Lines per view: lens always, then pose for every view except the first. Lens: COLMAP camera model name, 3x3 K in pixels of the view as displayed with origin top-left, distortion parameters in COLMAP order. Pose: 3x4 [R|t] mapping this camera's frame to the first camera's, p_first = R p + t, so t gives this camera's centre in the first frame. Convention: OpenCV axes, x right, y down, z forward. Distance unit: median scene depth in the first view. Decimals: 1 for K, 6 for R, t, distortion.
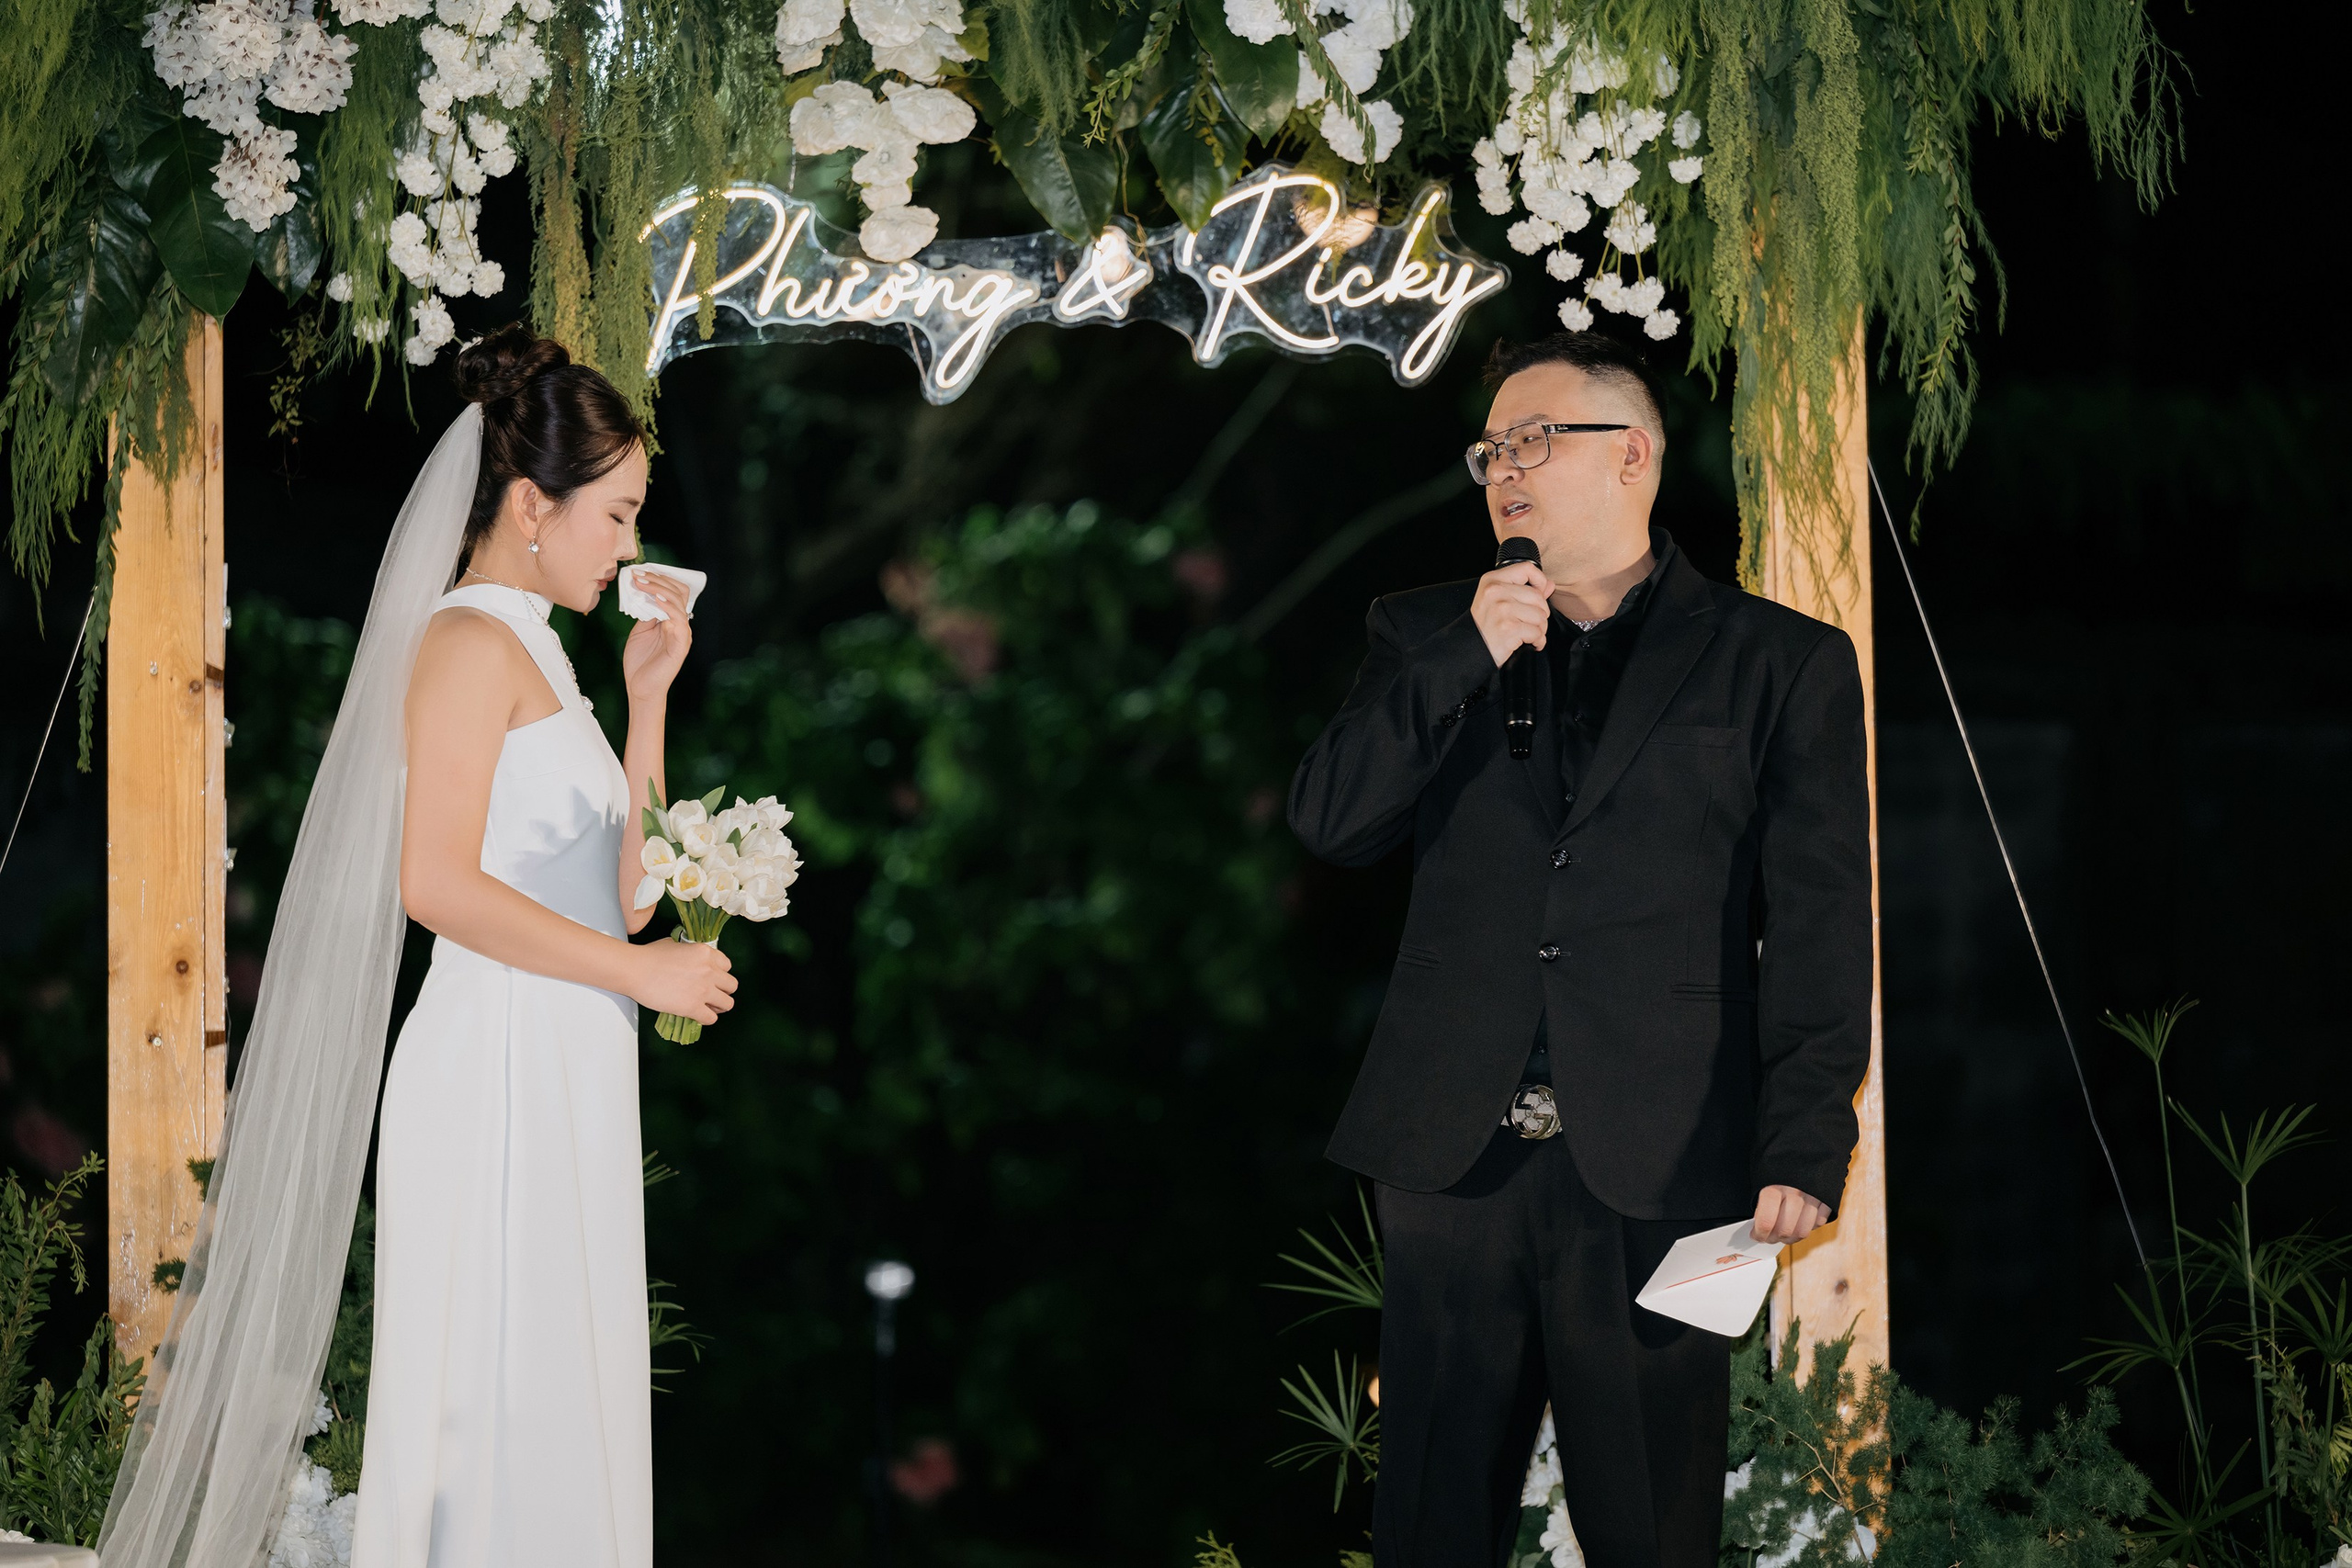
lens RADIAL K [[9789.4, 0, 1148.5], [0, 9789.4, 852.0], [0, 0, 1]] dist [-0.043543, 0.000000]
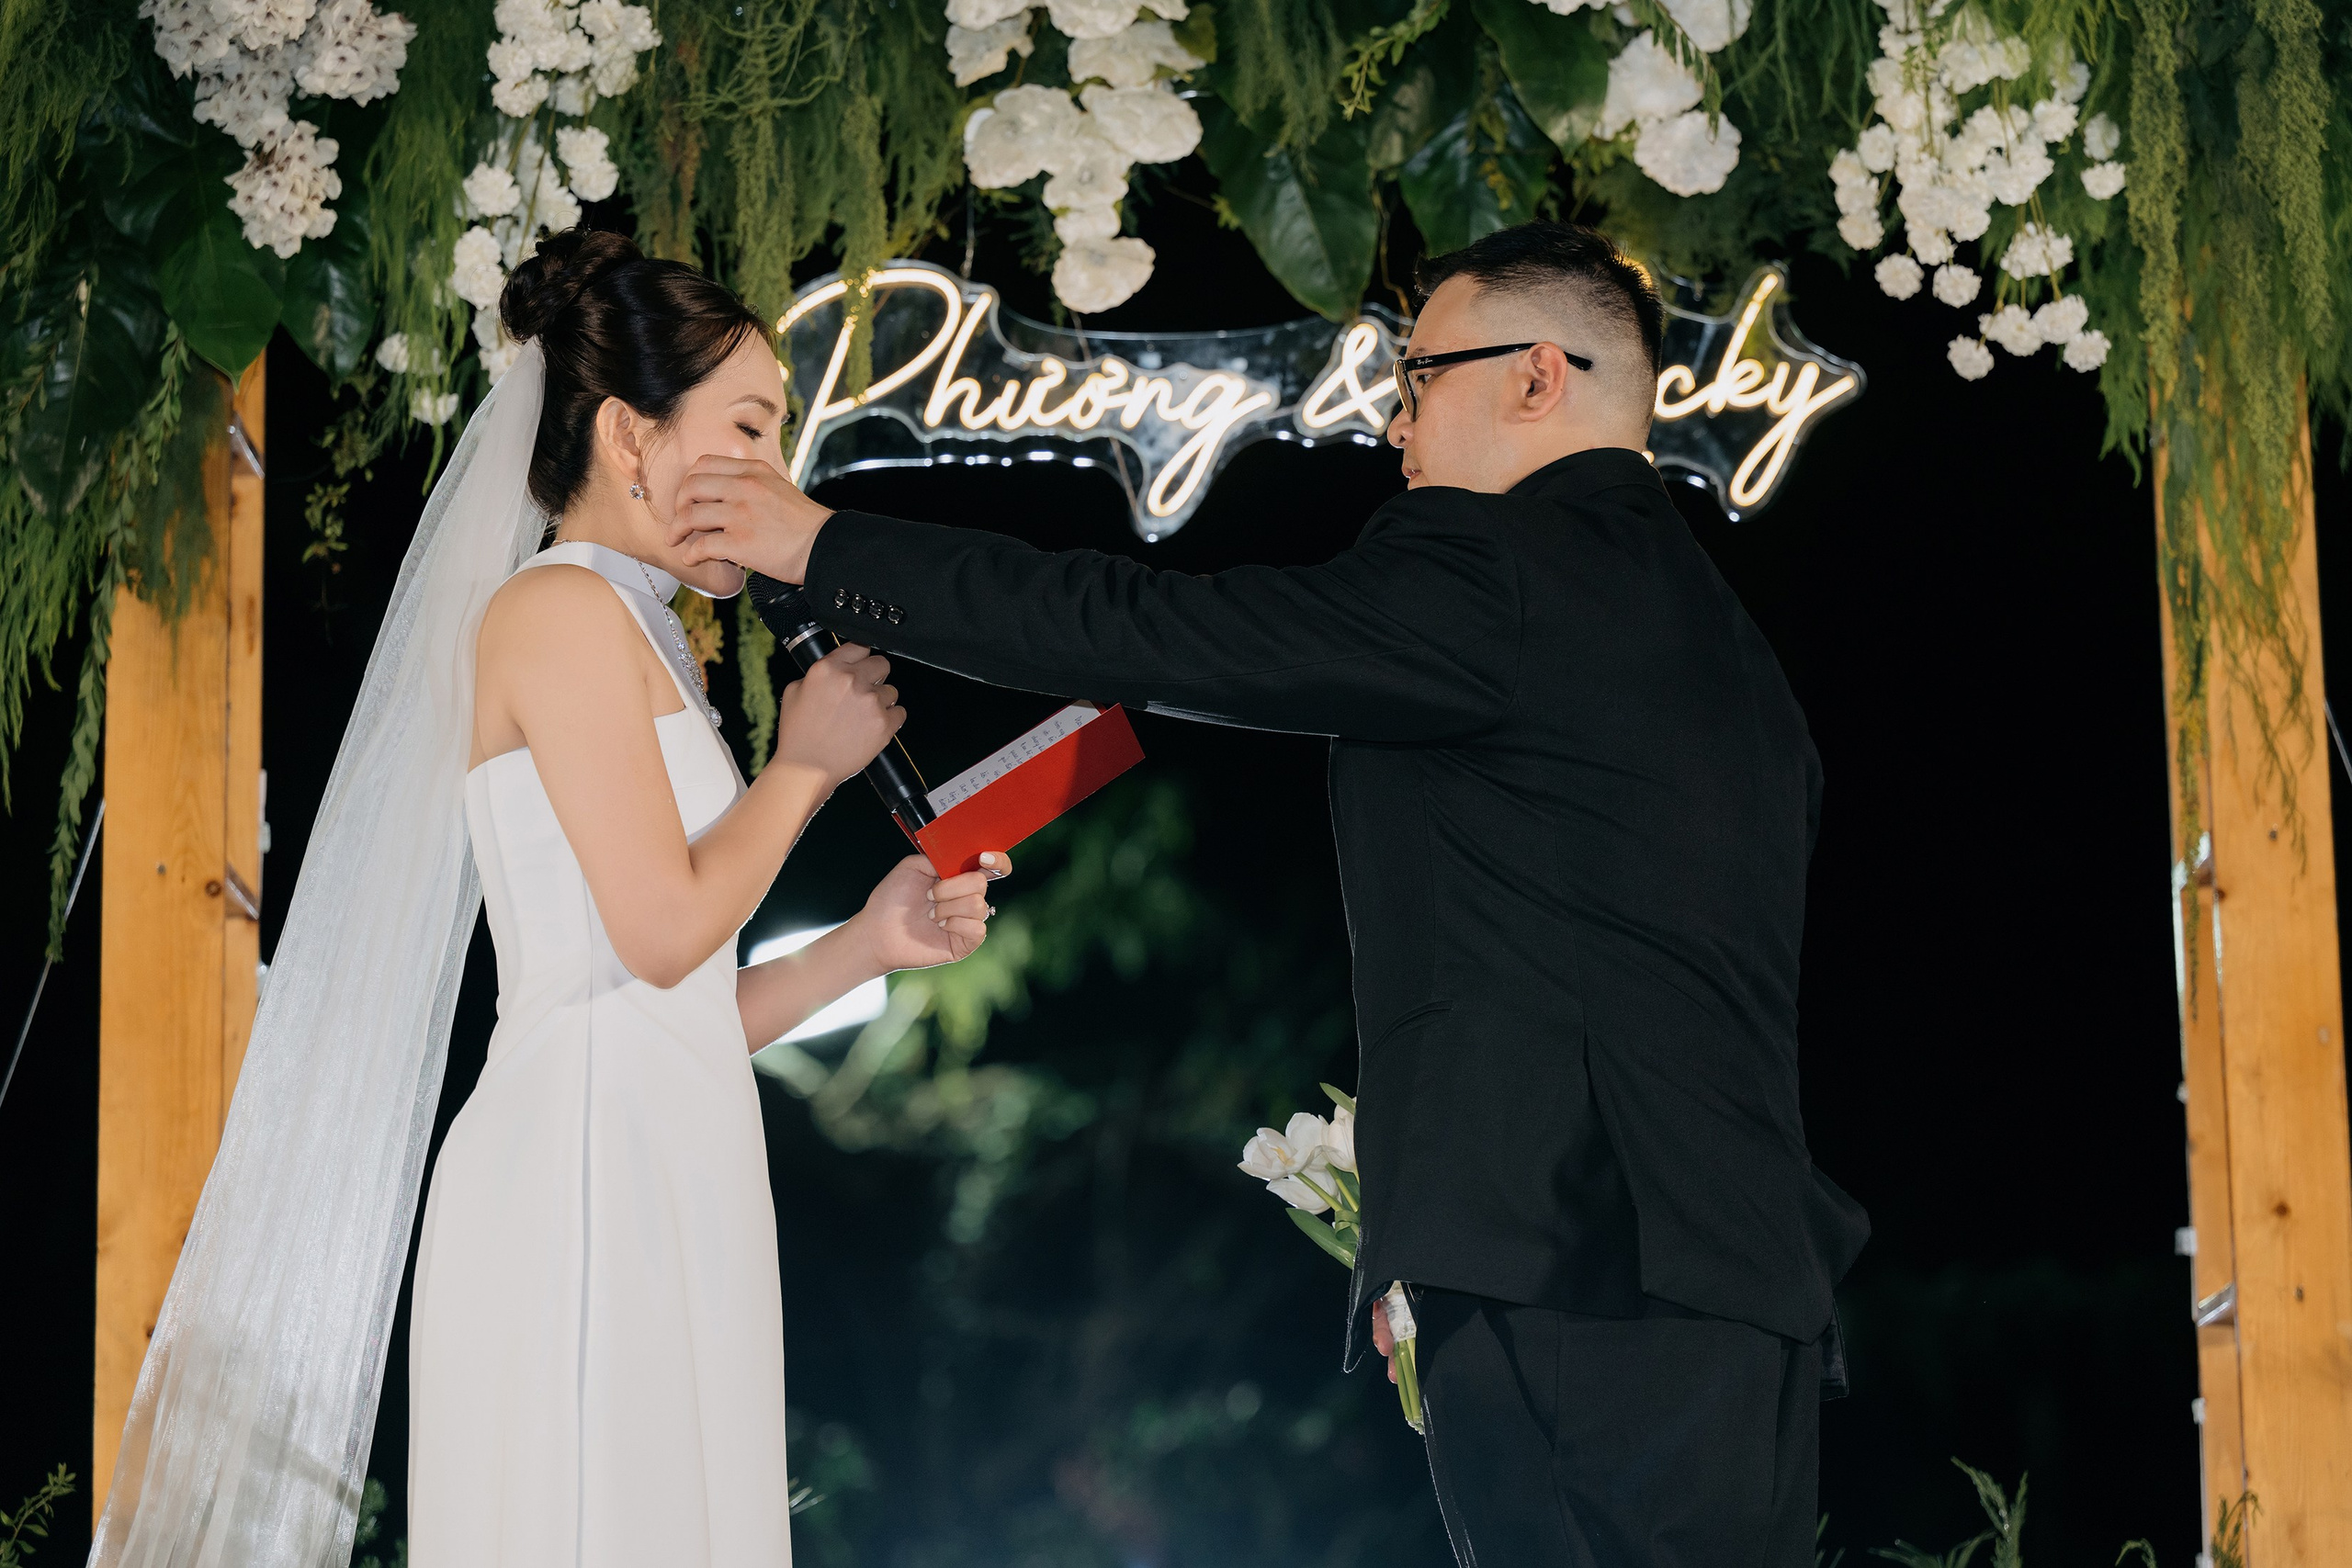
lens RADIAL K [[7748.3, 0, 1221.0], [0, 7748.3, 628.2], [0, 0, 1]] dist [0.030813, 0.000000]
pose [[0.999962, -0.007558, -0.004250, -0.013581], [0.006721, 0.985258, -0.170942, 0.071214], [0.005479, 0.170907, 0.985272, 0.388626]]
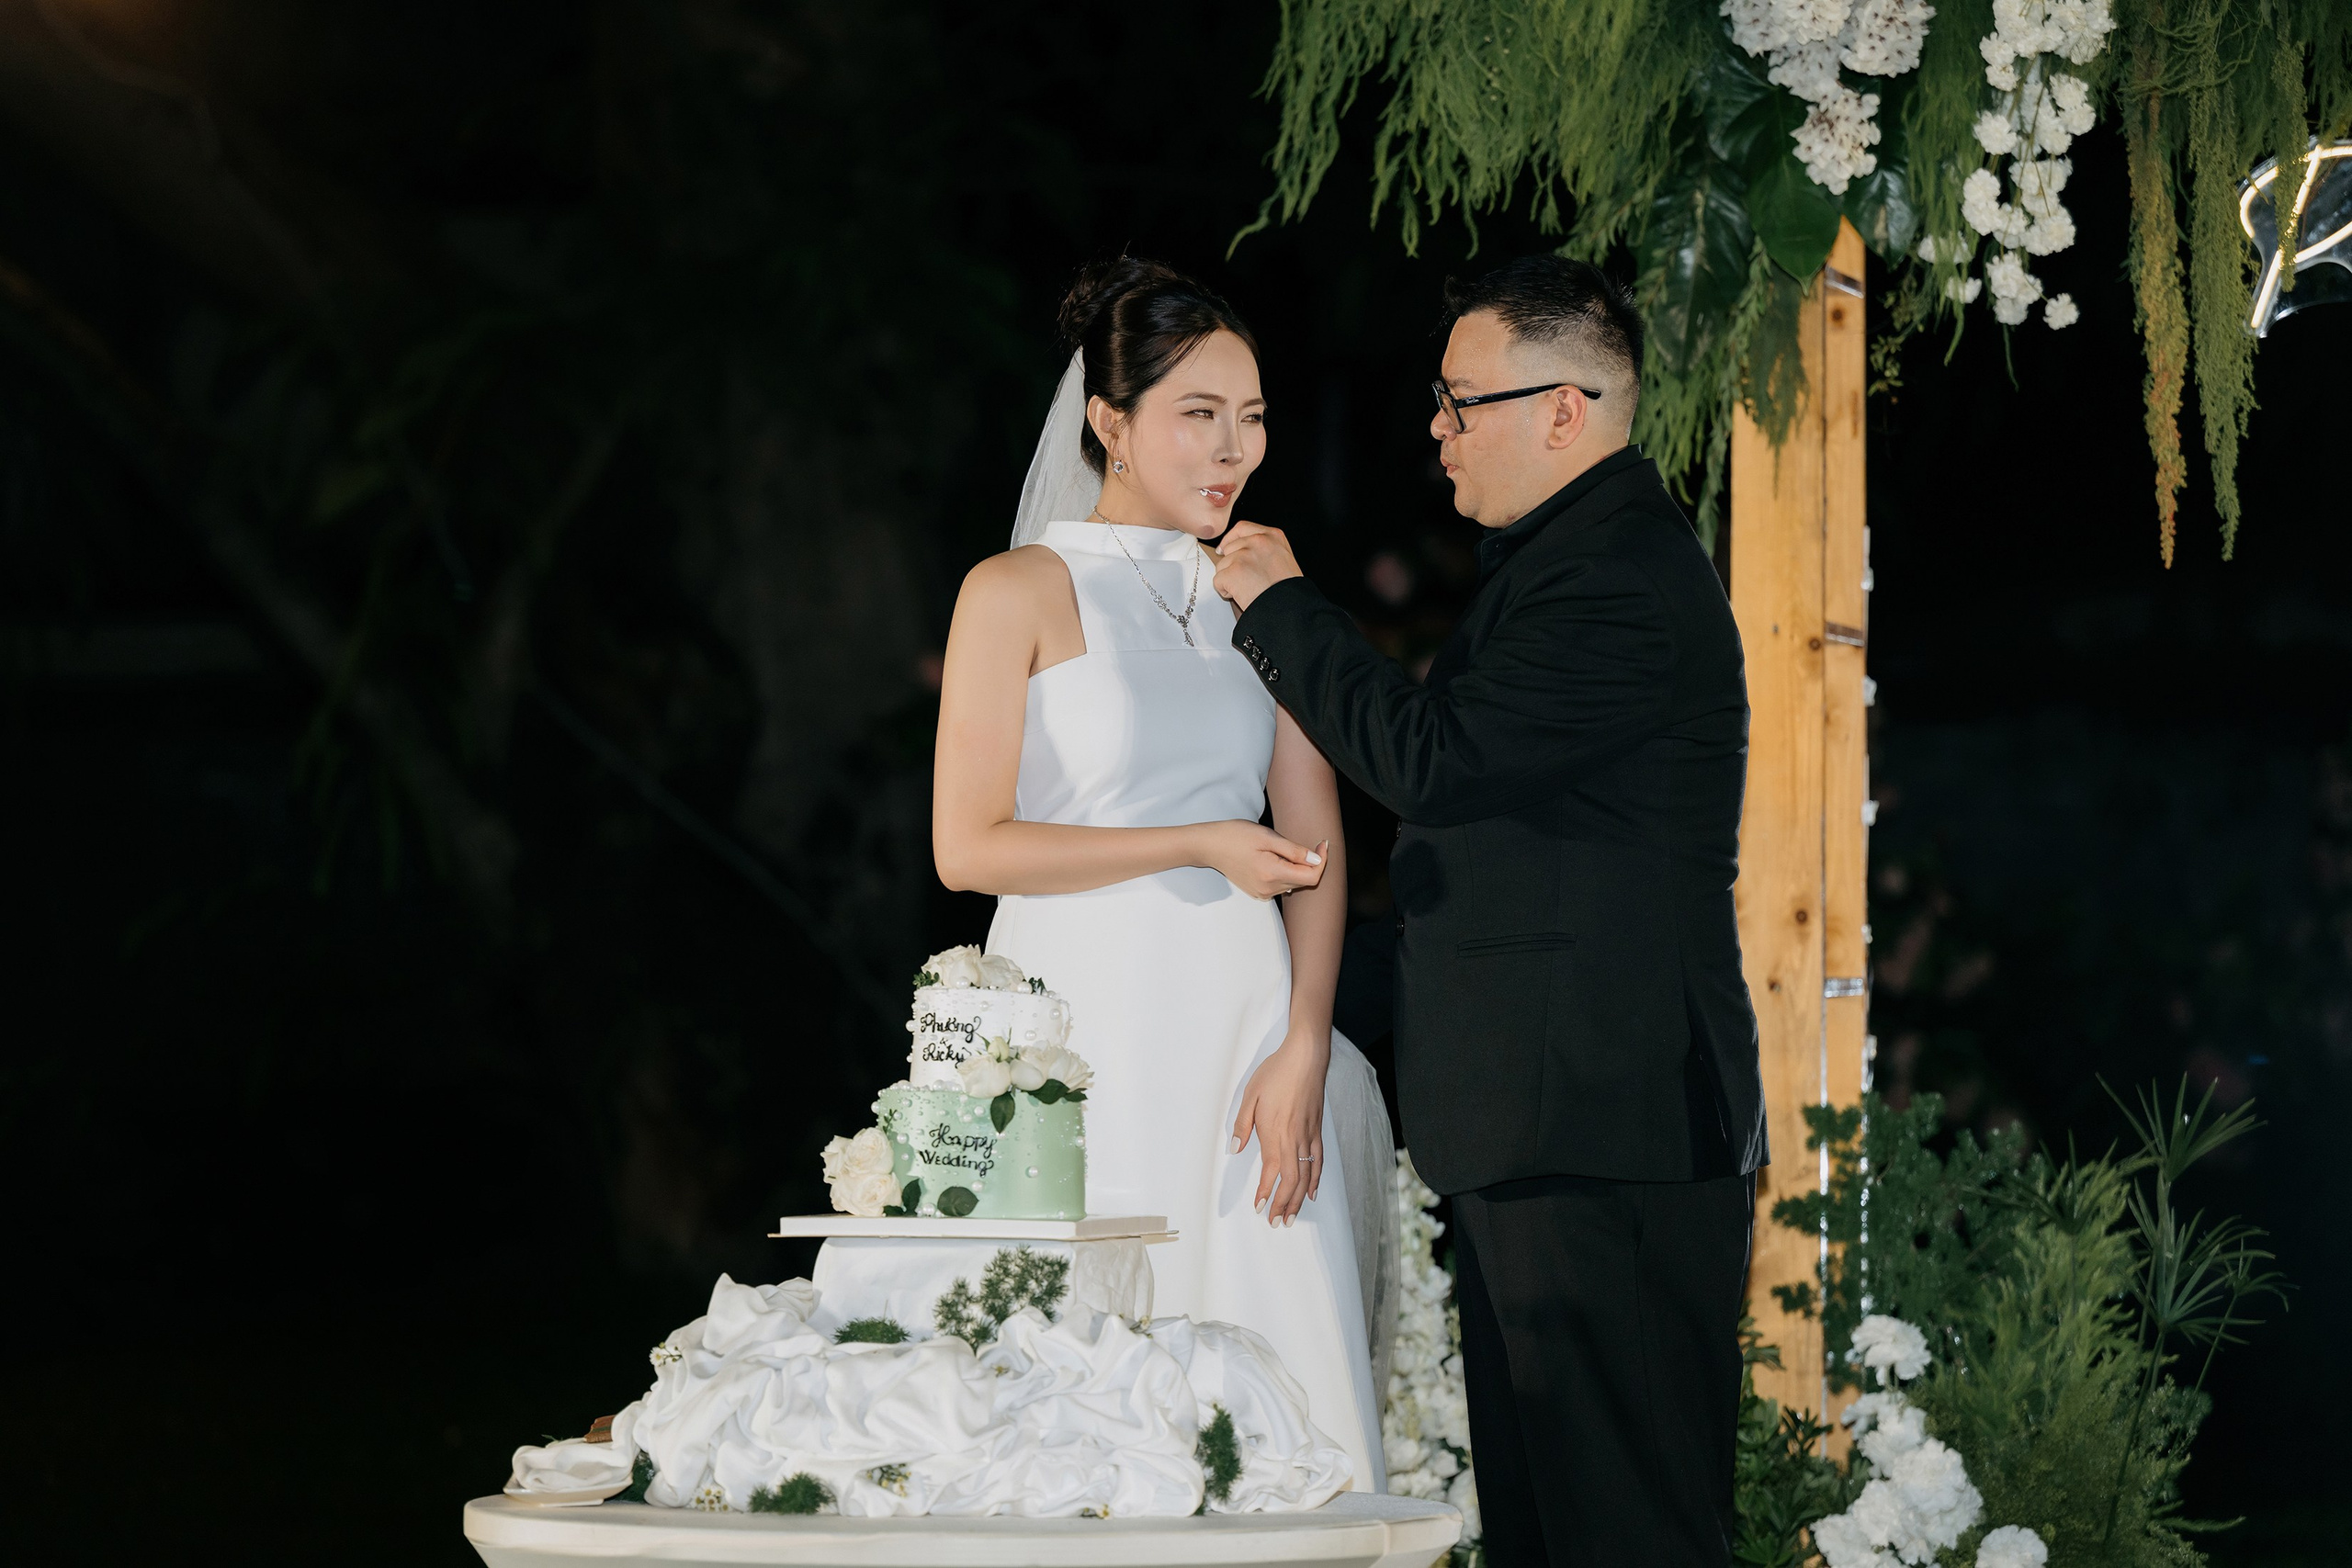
lens RADIAL K [[7542.7, 0, 1176.1], [0, 7542.7, 774.4], [0, 0, 1]] dist [-0.072308, 0.000000]
pose [[0.959228, -0.002816, -0.282620, 0.063527], [0.000135, 0.999955, -0.009504, 0.004438], [0.282634, 0.009079, 0.959185, 0.225040]]
